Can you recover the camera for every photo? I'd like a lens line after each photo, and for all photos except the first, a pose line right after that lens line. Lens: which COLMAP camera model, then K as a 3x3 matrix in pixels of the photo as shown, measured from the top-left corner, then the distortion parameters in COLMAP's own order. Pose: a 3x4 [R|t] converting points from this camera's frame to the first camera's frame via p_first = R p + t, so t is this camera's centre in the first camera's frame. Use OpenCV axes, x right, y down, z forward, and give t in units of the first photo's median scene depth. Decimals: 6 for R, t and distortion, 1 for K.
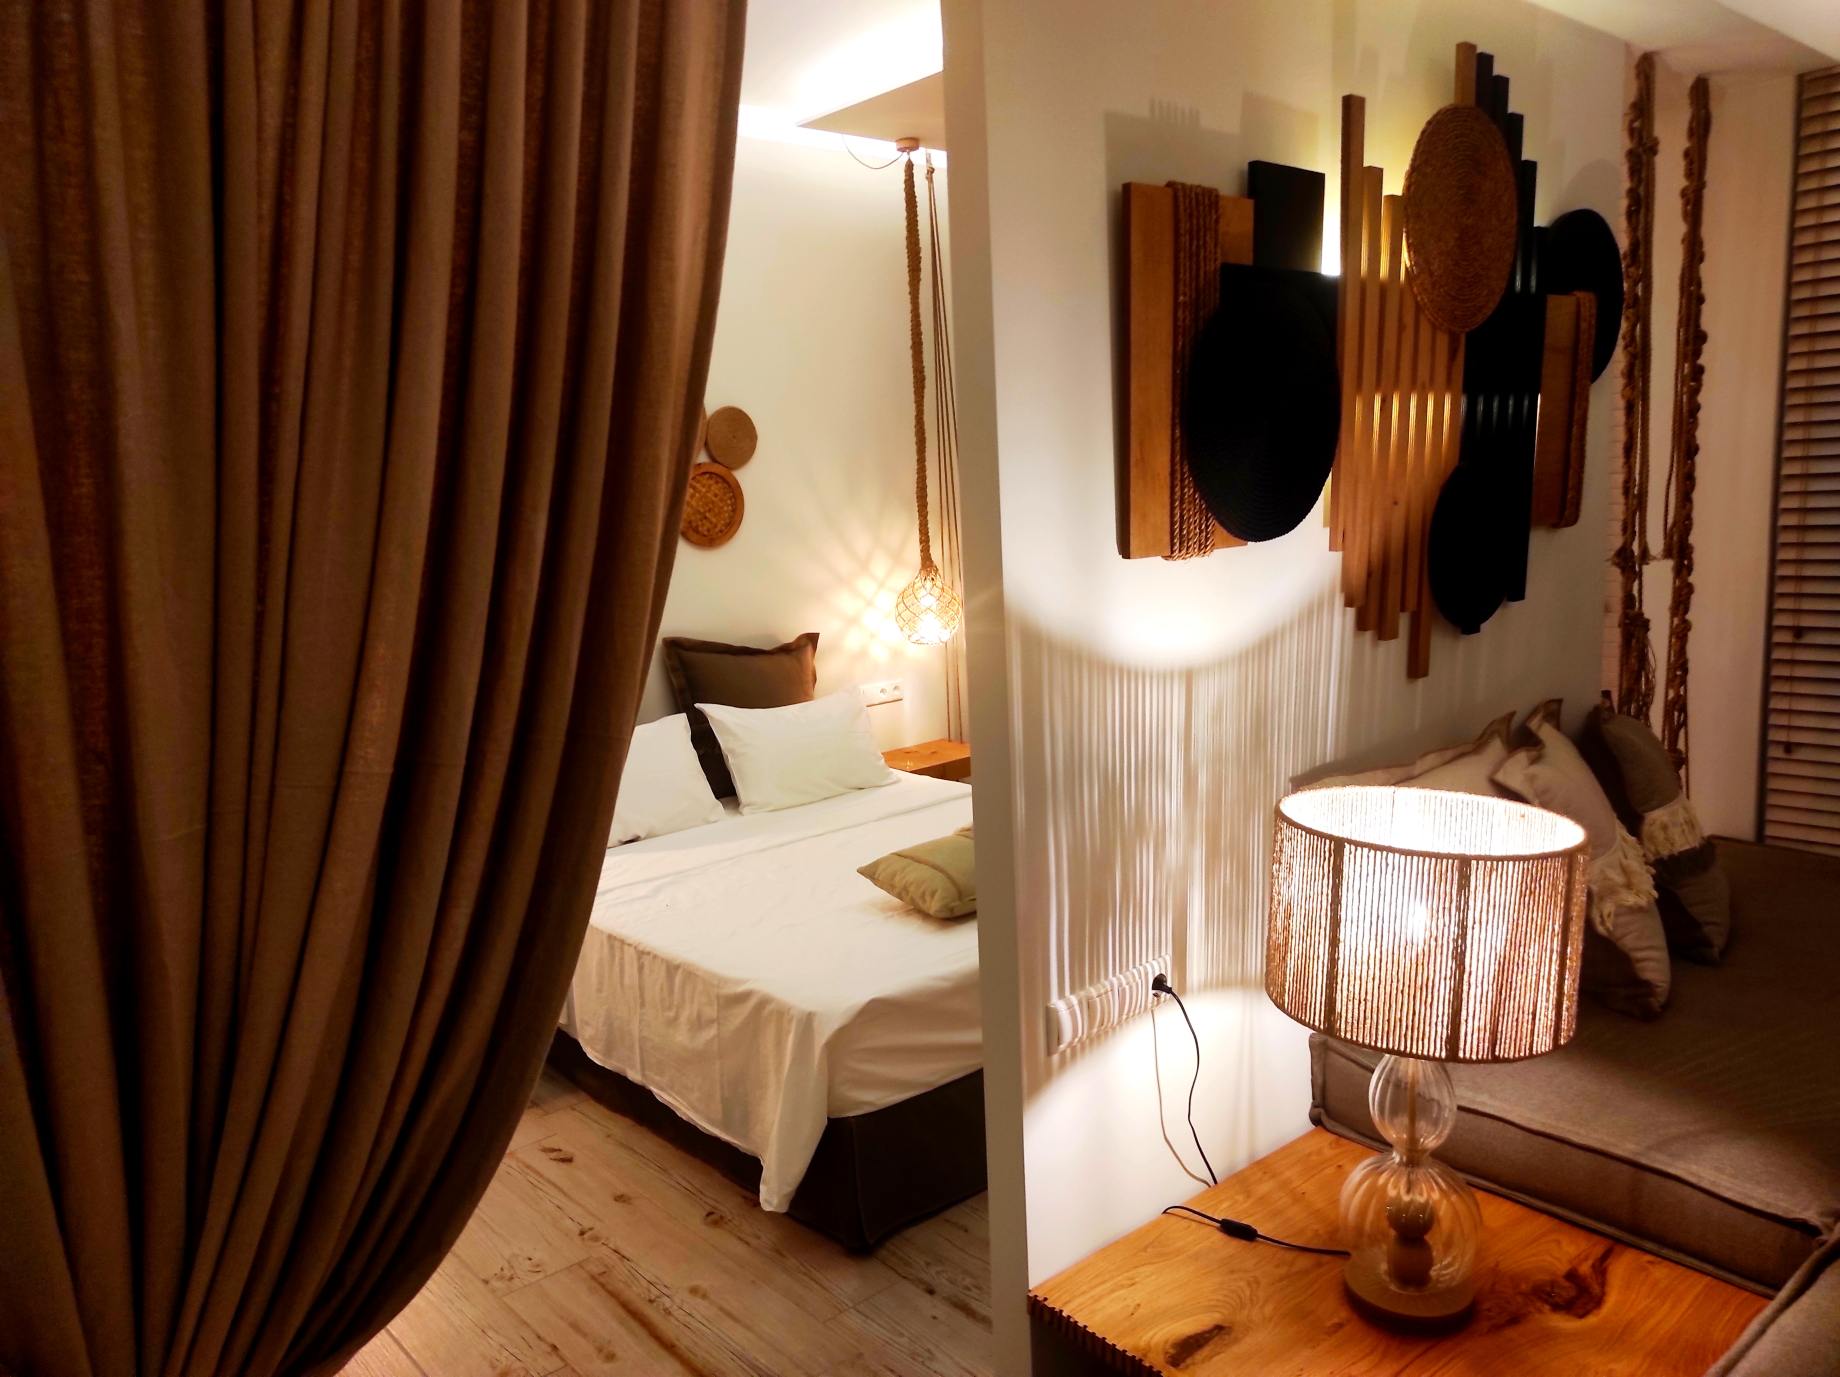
lens RADIAL K [[1378.8, 0, 920.0], [0, 1378.8, 688.5], [0, 0, 1]] dist [0.082397, -0.000026]
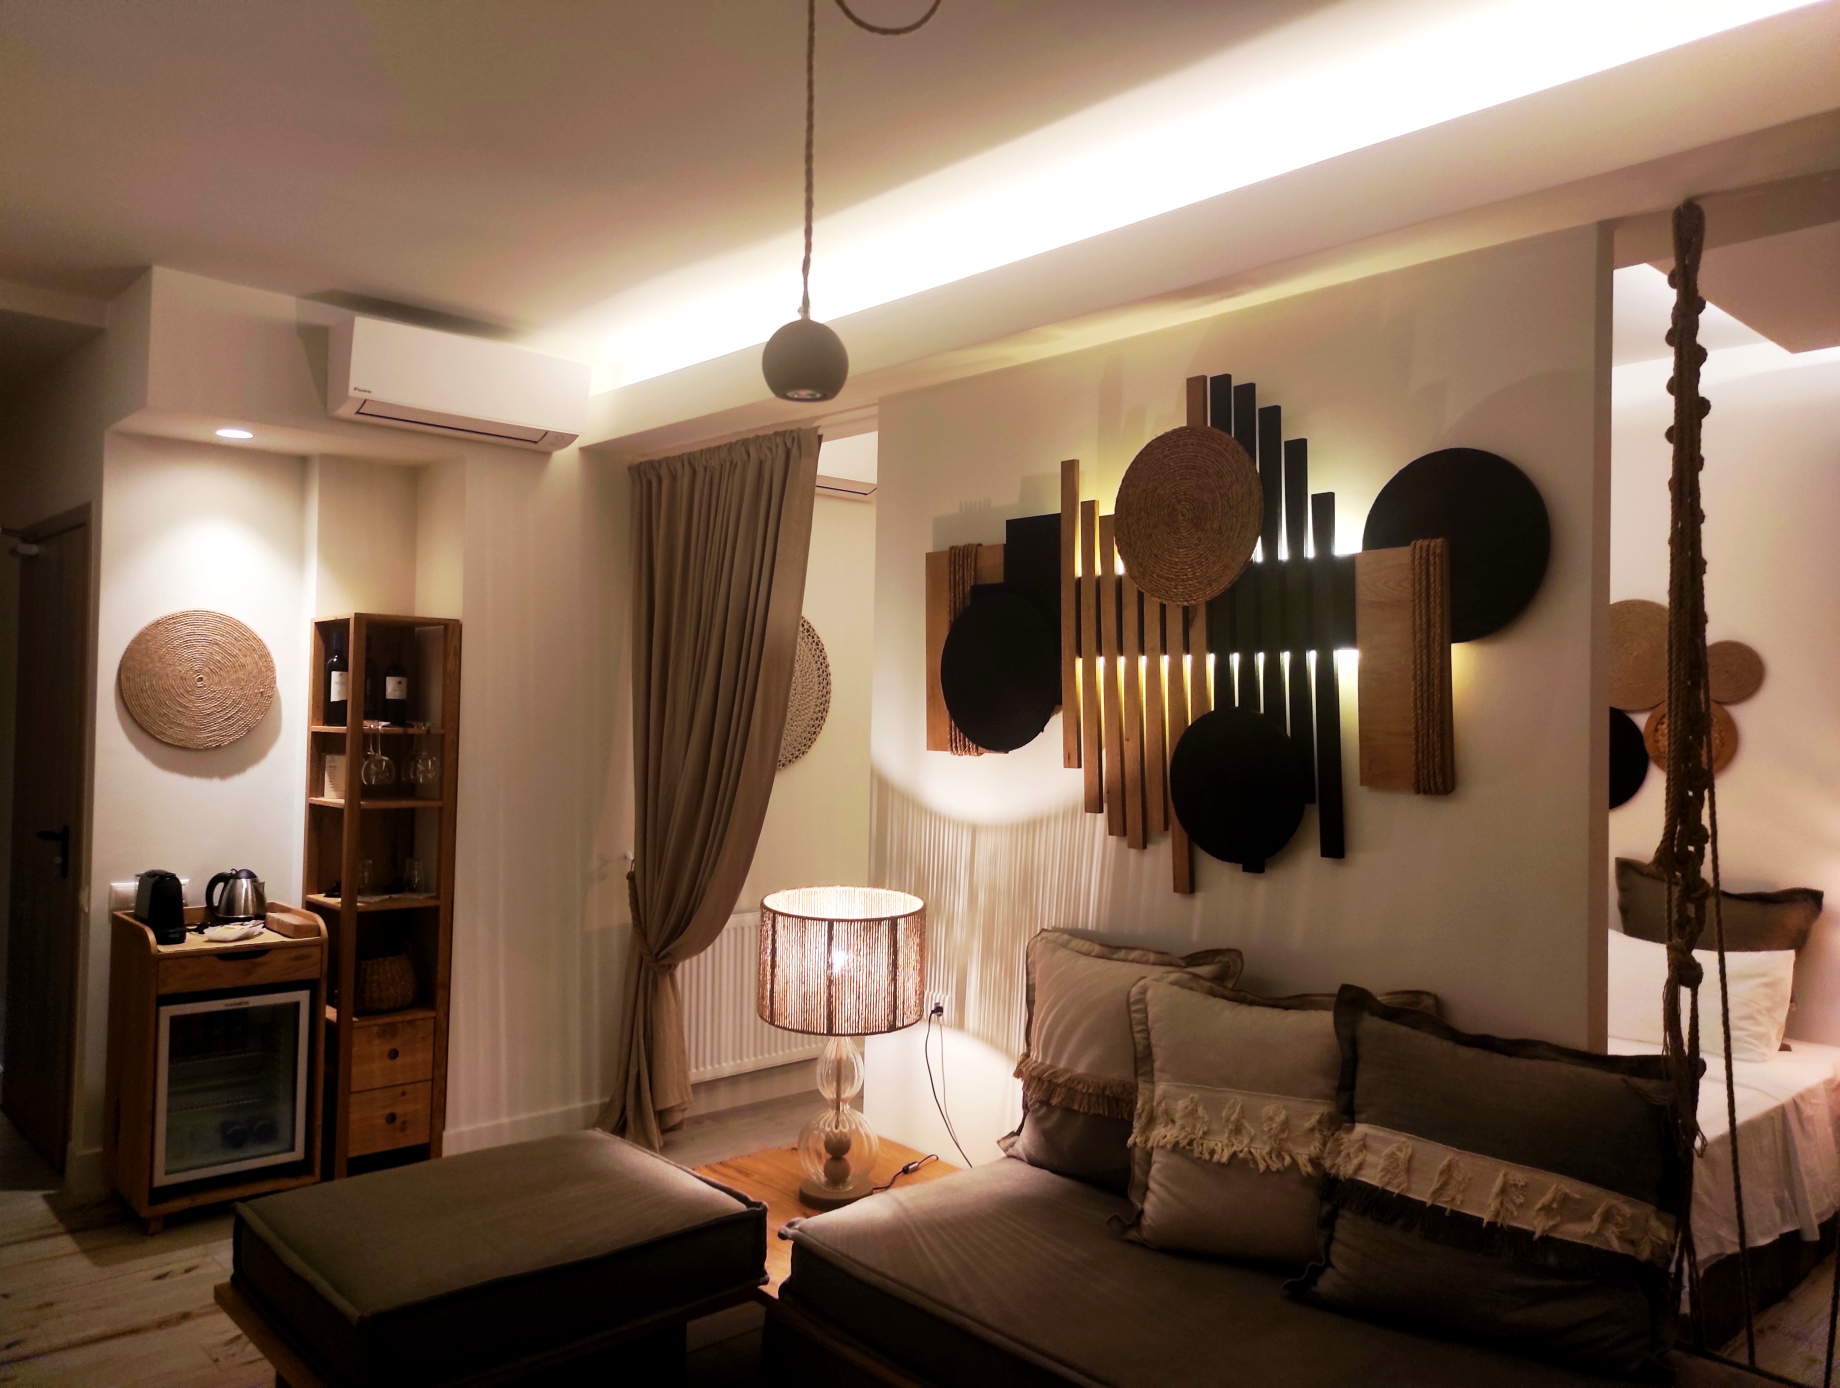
lens RADIAL K [[1372.6, 0, 920.0], [0, 1372.6, 694.0], [0, 0, 1]] dist [0.056991, 0.001969]
pose [[0.009218, 0.027372, -0.999583, 0.938478], [-0.172419, 0.984697, 0.025374, -0.101510], [0.984981, 0.172113, 0.013797, 0.463785]]
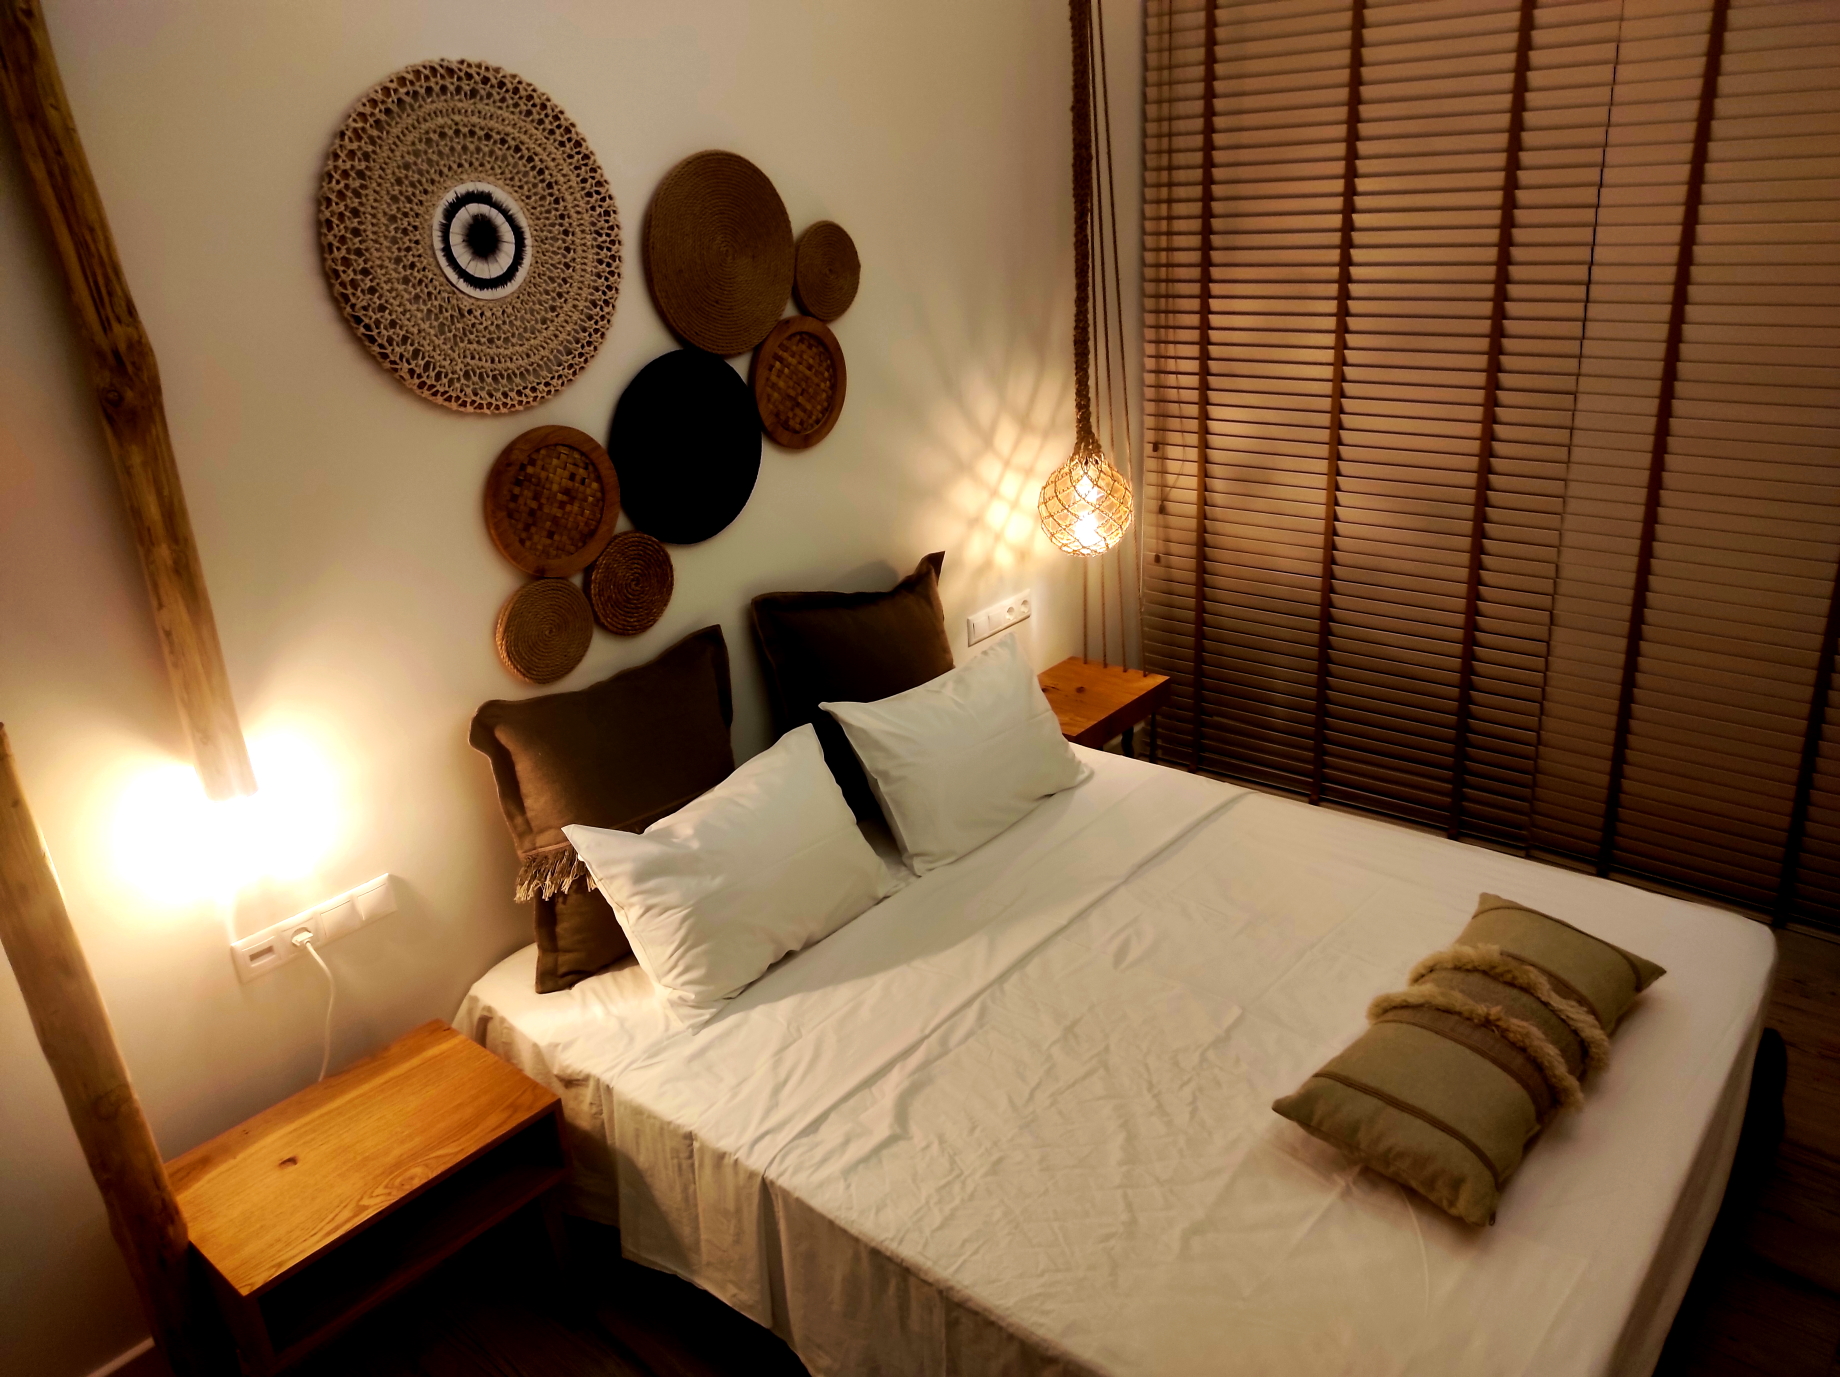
lens RADIAL K [[1378.8, 0, 920.0], [0, 1378.8, 688.5], [0, 0, 1]] dist [0.082397, -0.000026]
pose [[0.990599, -0.064108, 0.120843, -0.201207], [0.036997, 0.976021, 0.214508, -0.141711], [-0.131697, -0.208021, 0.969218, 0.359833]]
